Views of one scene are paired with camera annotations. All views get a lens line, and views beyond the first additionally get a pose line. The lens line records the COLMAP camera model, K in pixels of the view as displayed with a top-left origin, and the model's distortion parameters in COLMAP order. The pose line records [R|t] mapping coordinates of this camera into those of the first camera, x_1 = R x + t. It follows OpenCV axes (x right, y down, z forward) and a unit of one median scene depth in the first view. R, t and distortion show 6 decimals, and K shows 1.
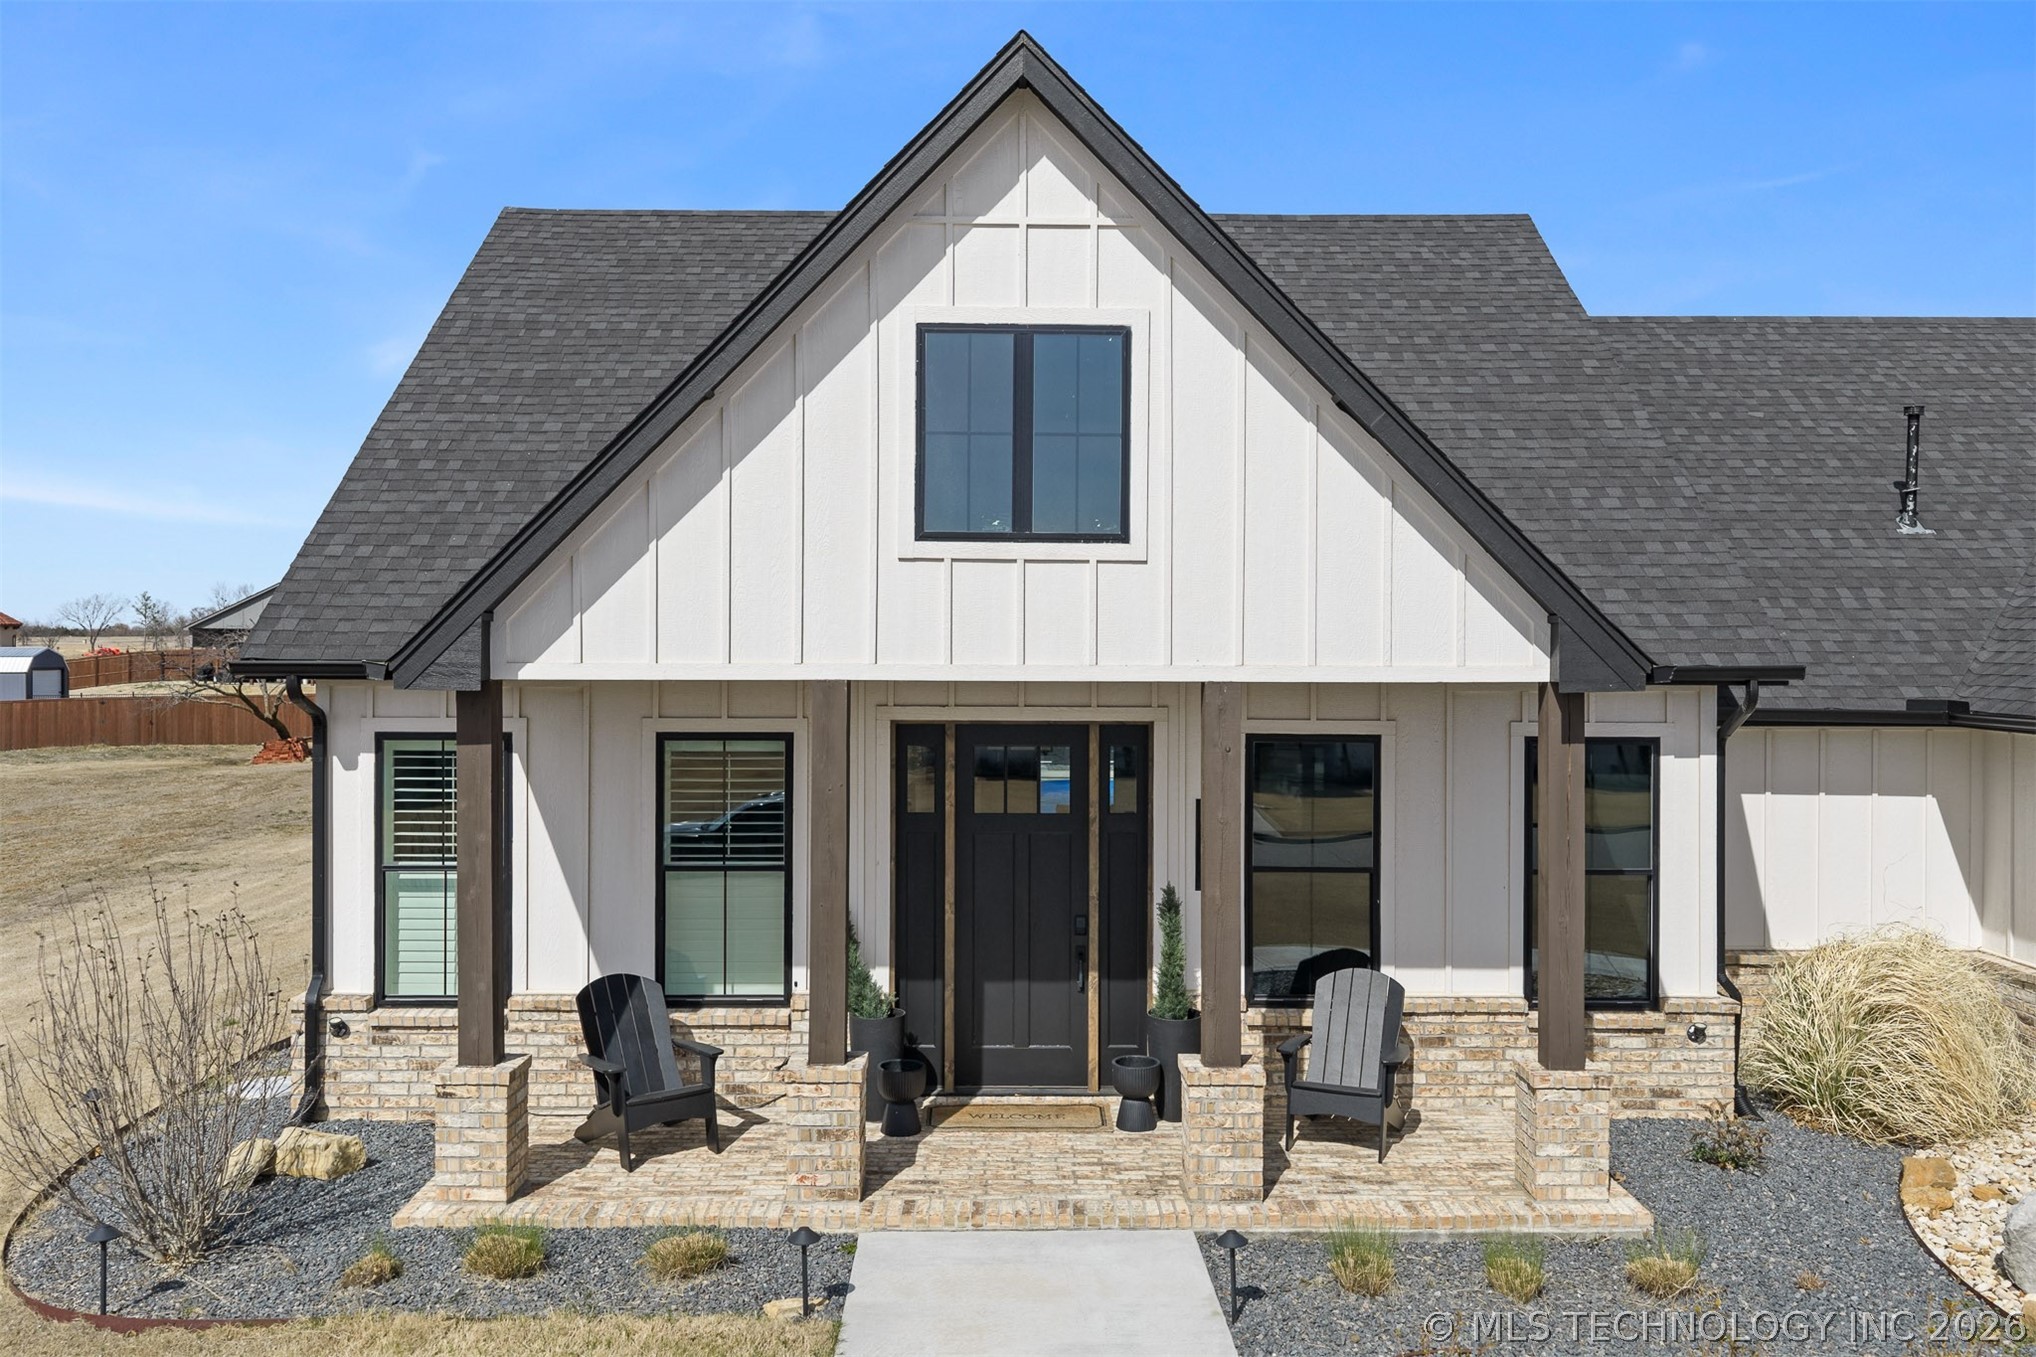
lens RADIAL K [[1699.4, 0, 1011.1], [0, 1699.4, 642.1], [0, 0, 1]] dist [0.030617, -0.058313]
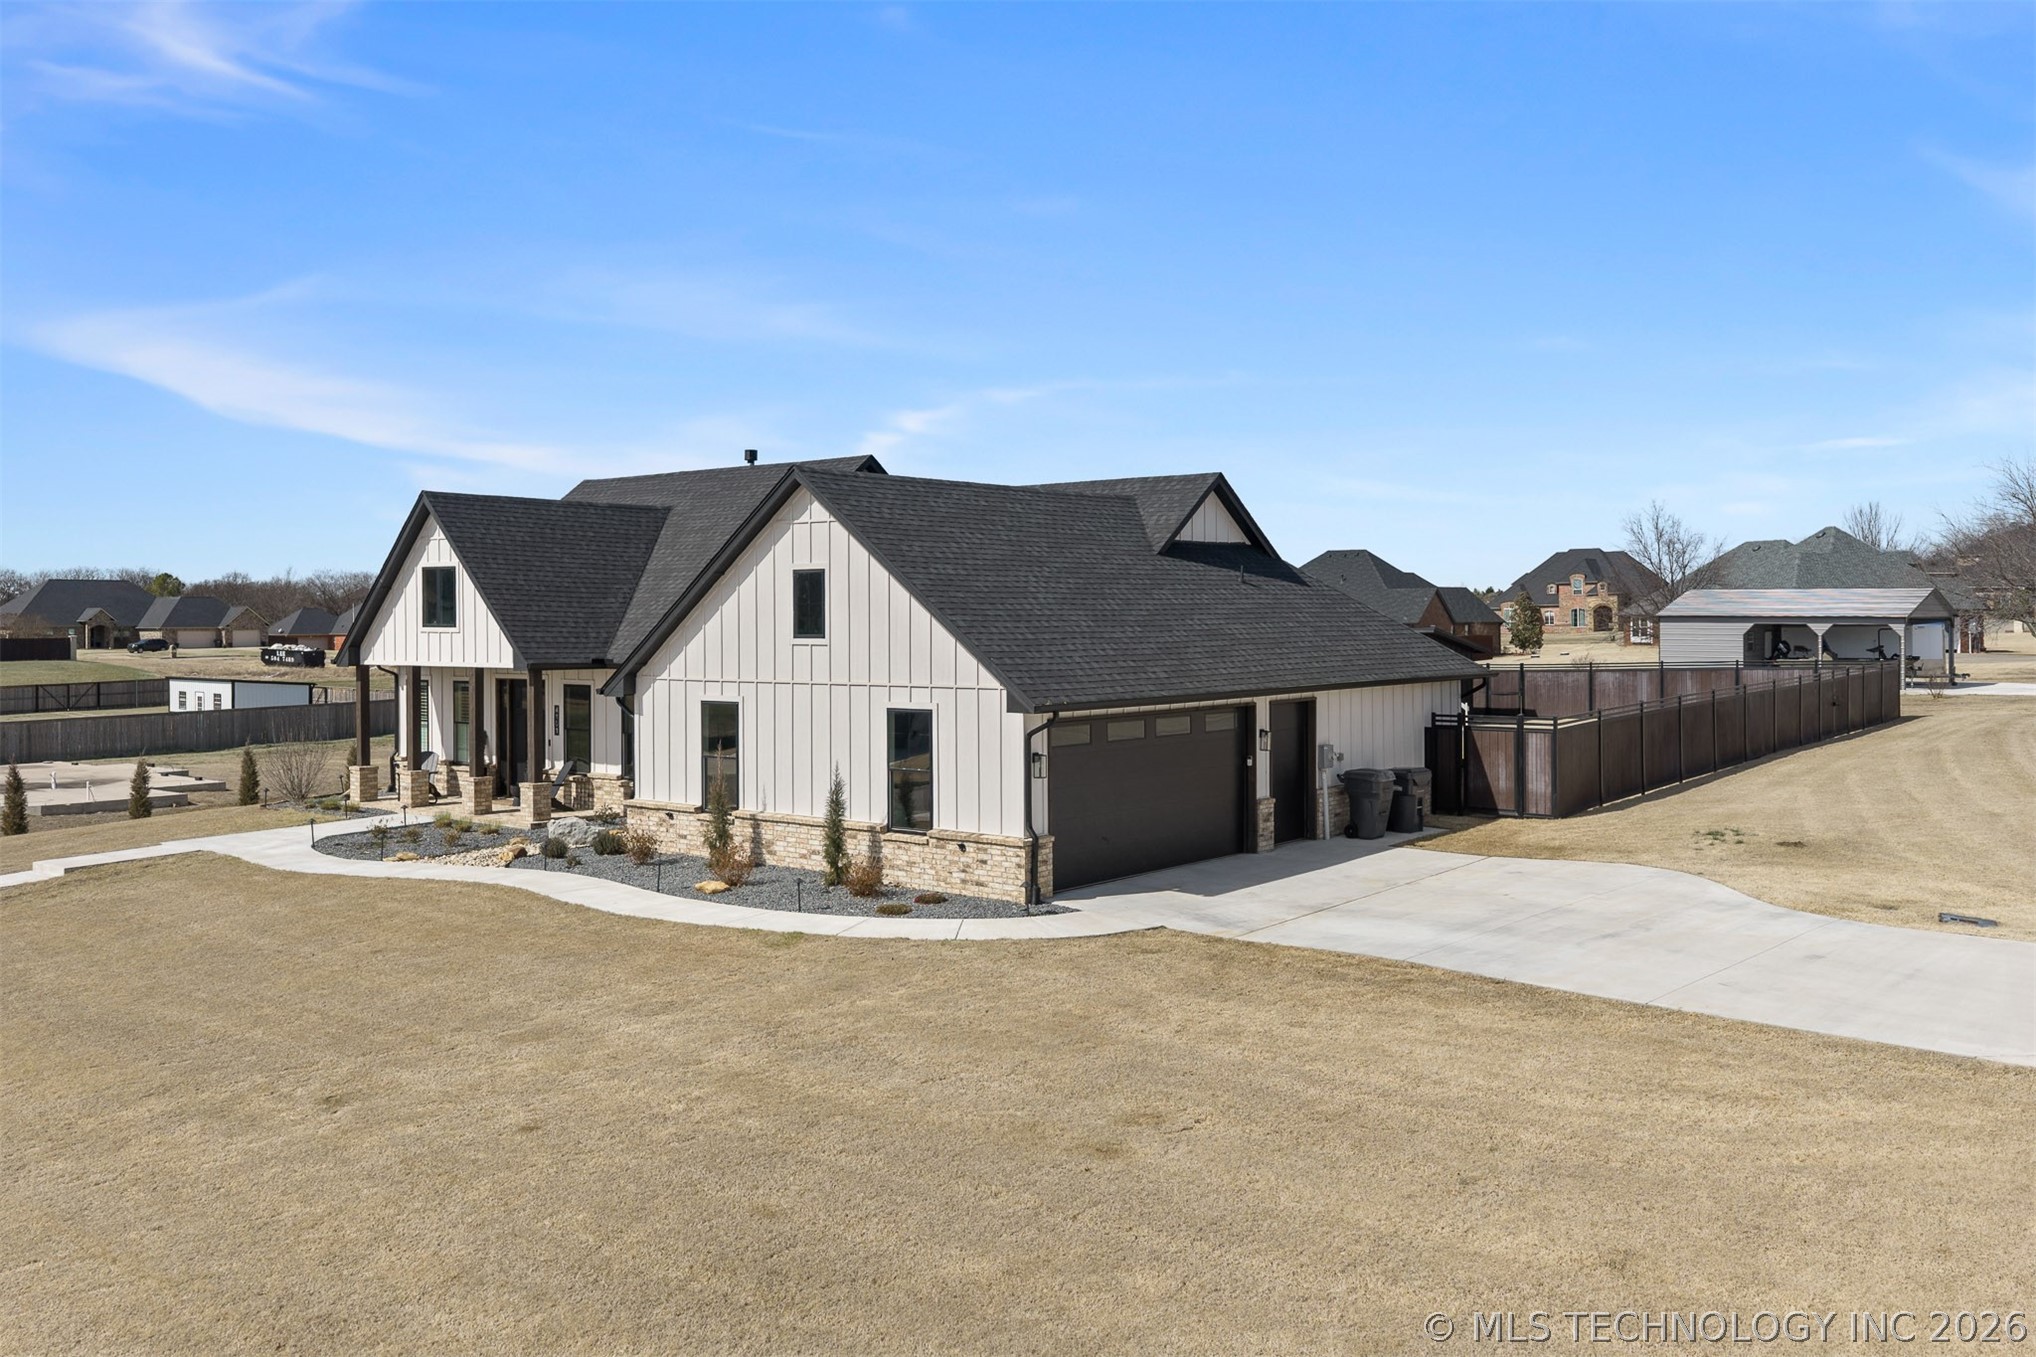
lens RADIAL K [[1699.4, 0, 999.7], [0, 1699.4, 667.8], [0, 0, 1]] dist [0.030617, -0.058313]
pose [[0.762559, 0.009567, -0.646848, 2.717160], [0.010253, 0.999586, 0.026871, -0.050822], [0.646838, -0.027122, 0.762145, -0.823089]]
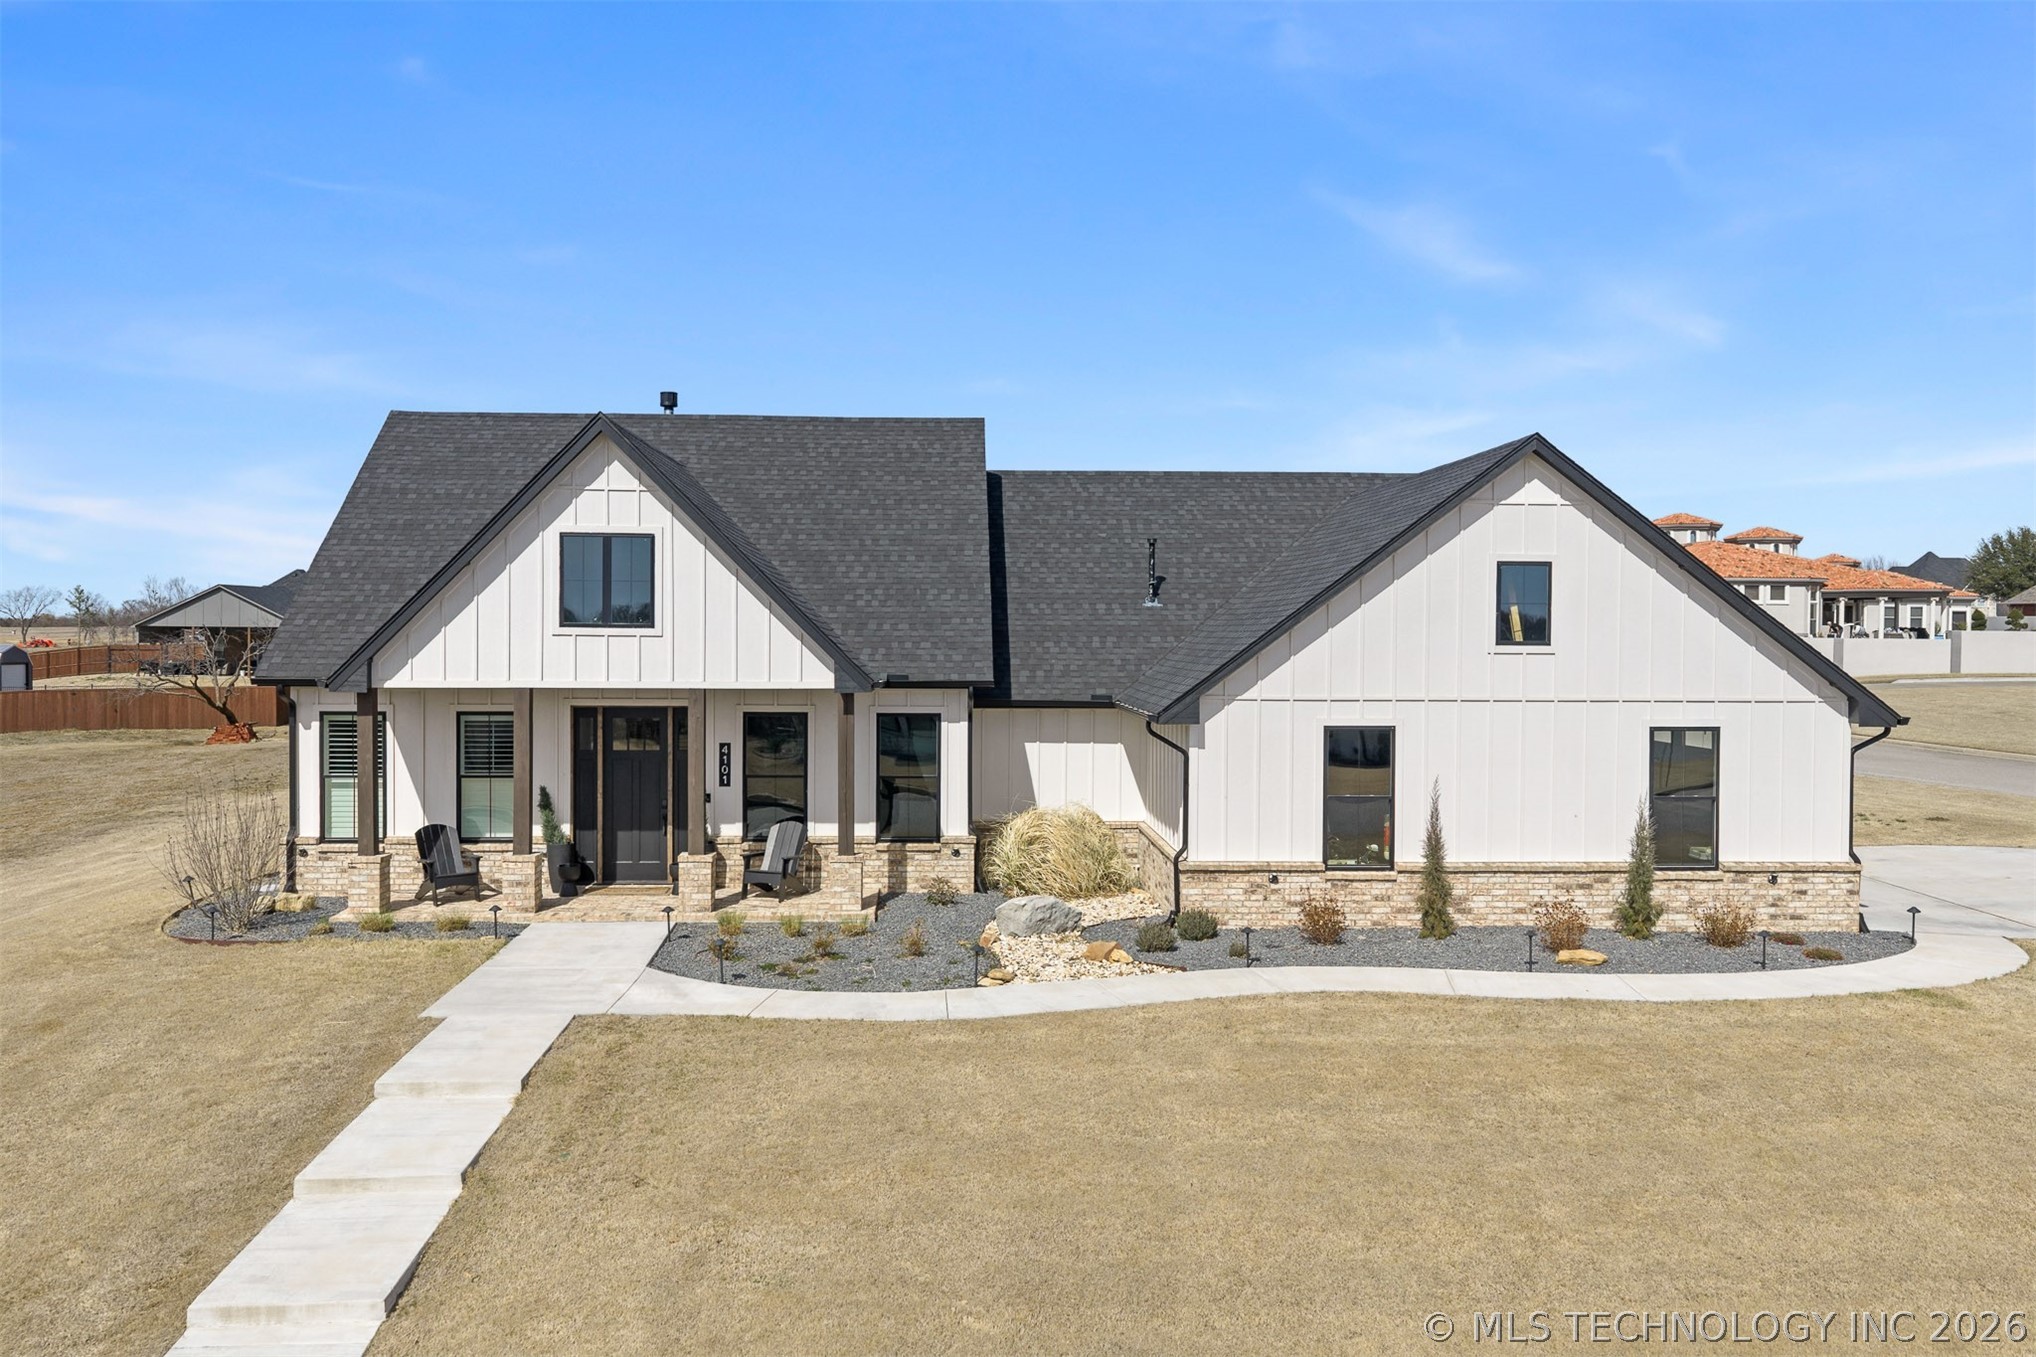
lens RADIAL K [[1699.4, 0, 1017.8], [0, 1699.4, 657.0], [0, 0, 1]] dist [0.030617, -0.058313]
pose [[0.999245, 0.000819, 0.038841, 0.397072], [-0.001398, 0.999888, 0.014882, -0.045517], [-0.038824, -0.014925, 0.999135, -1.110013]]
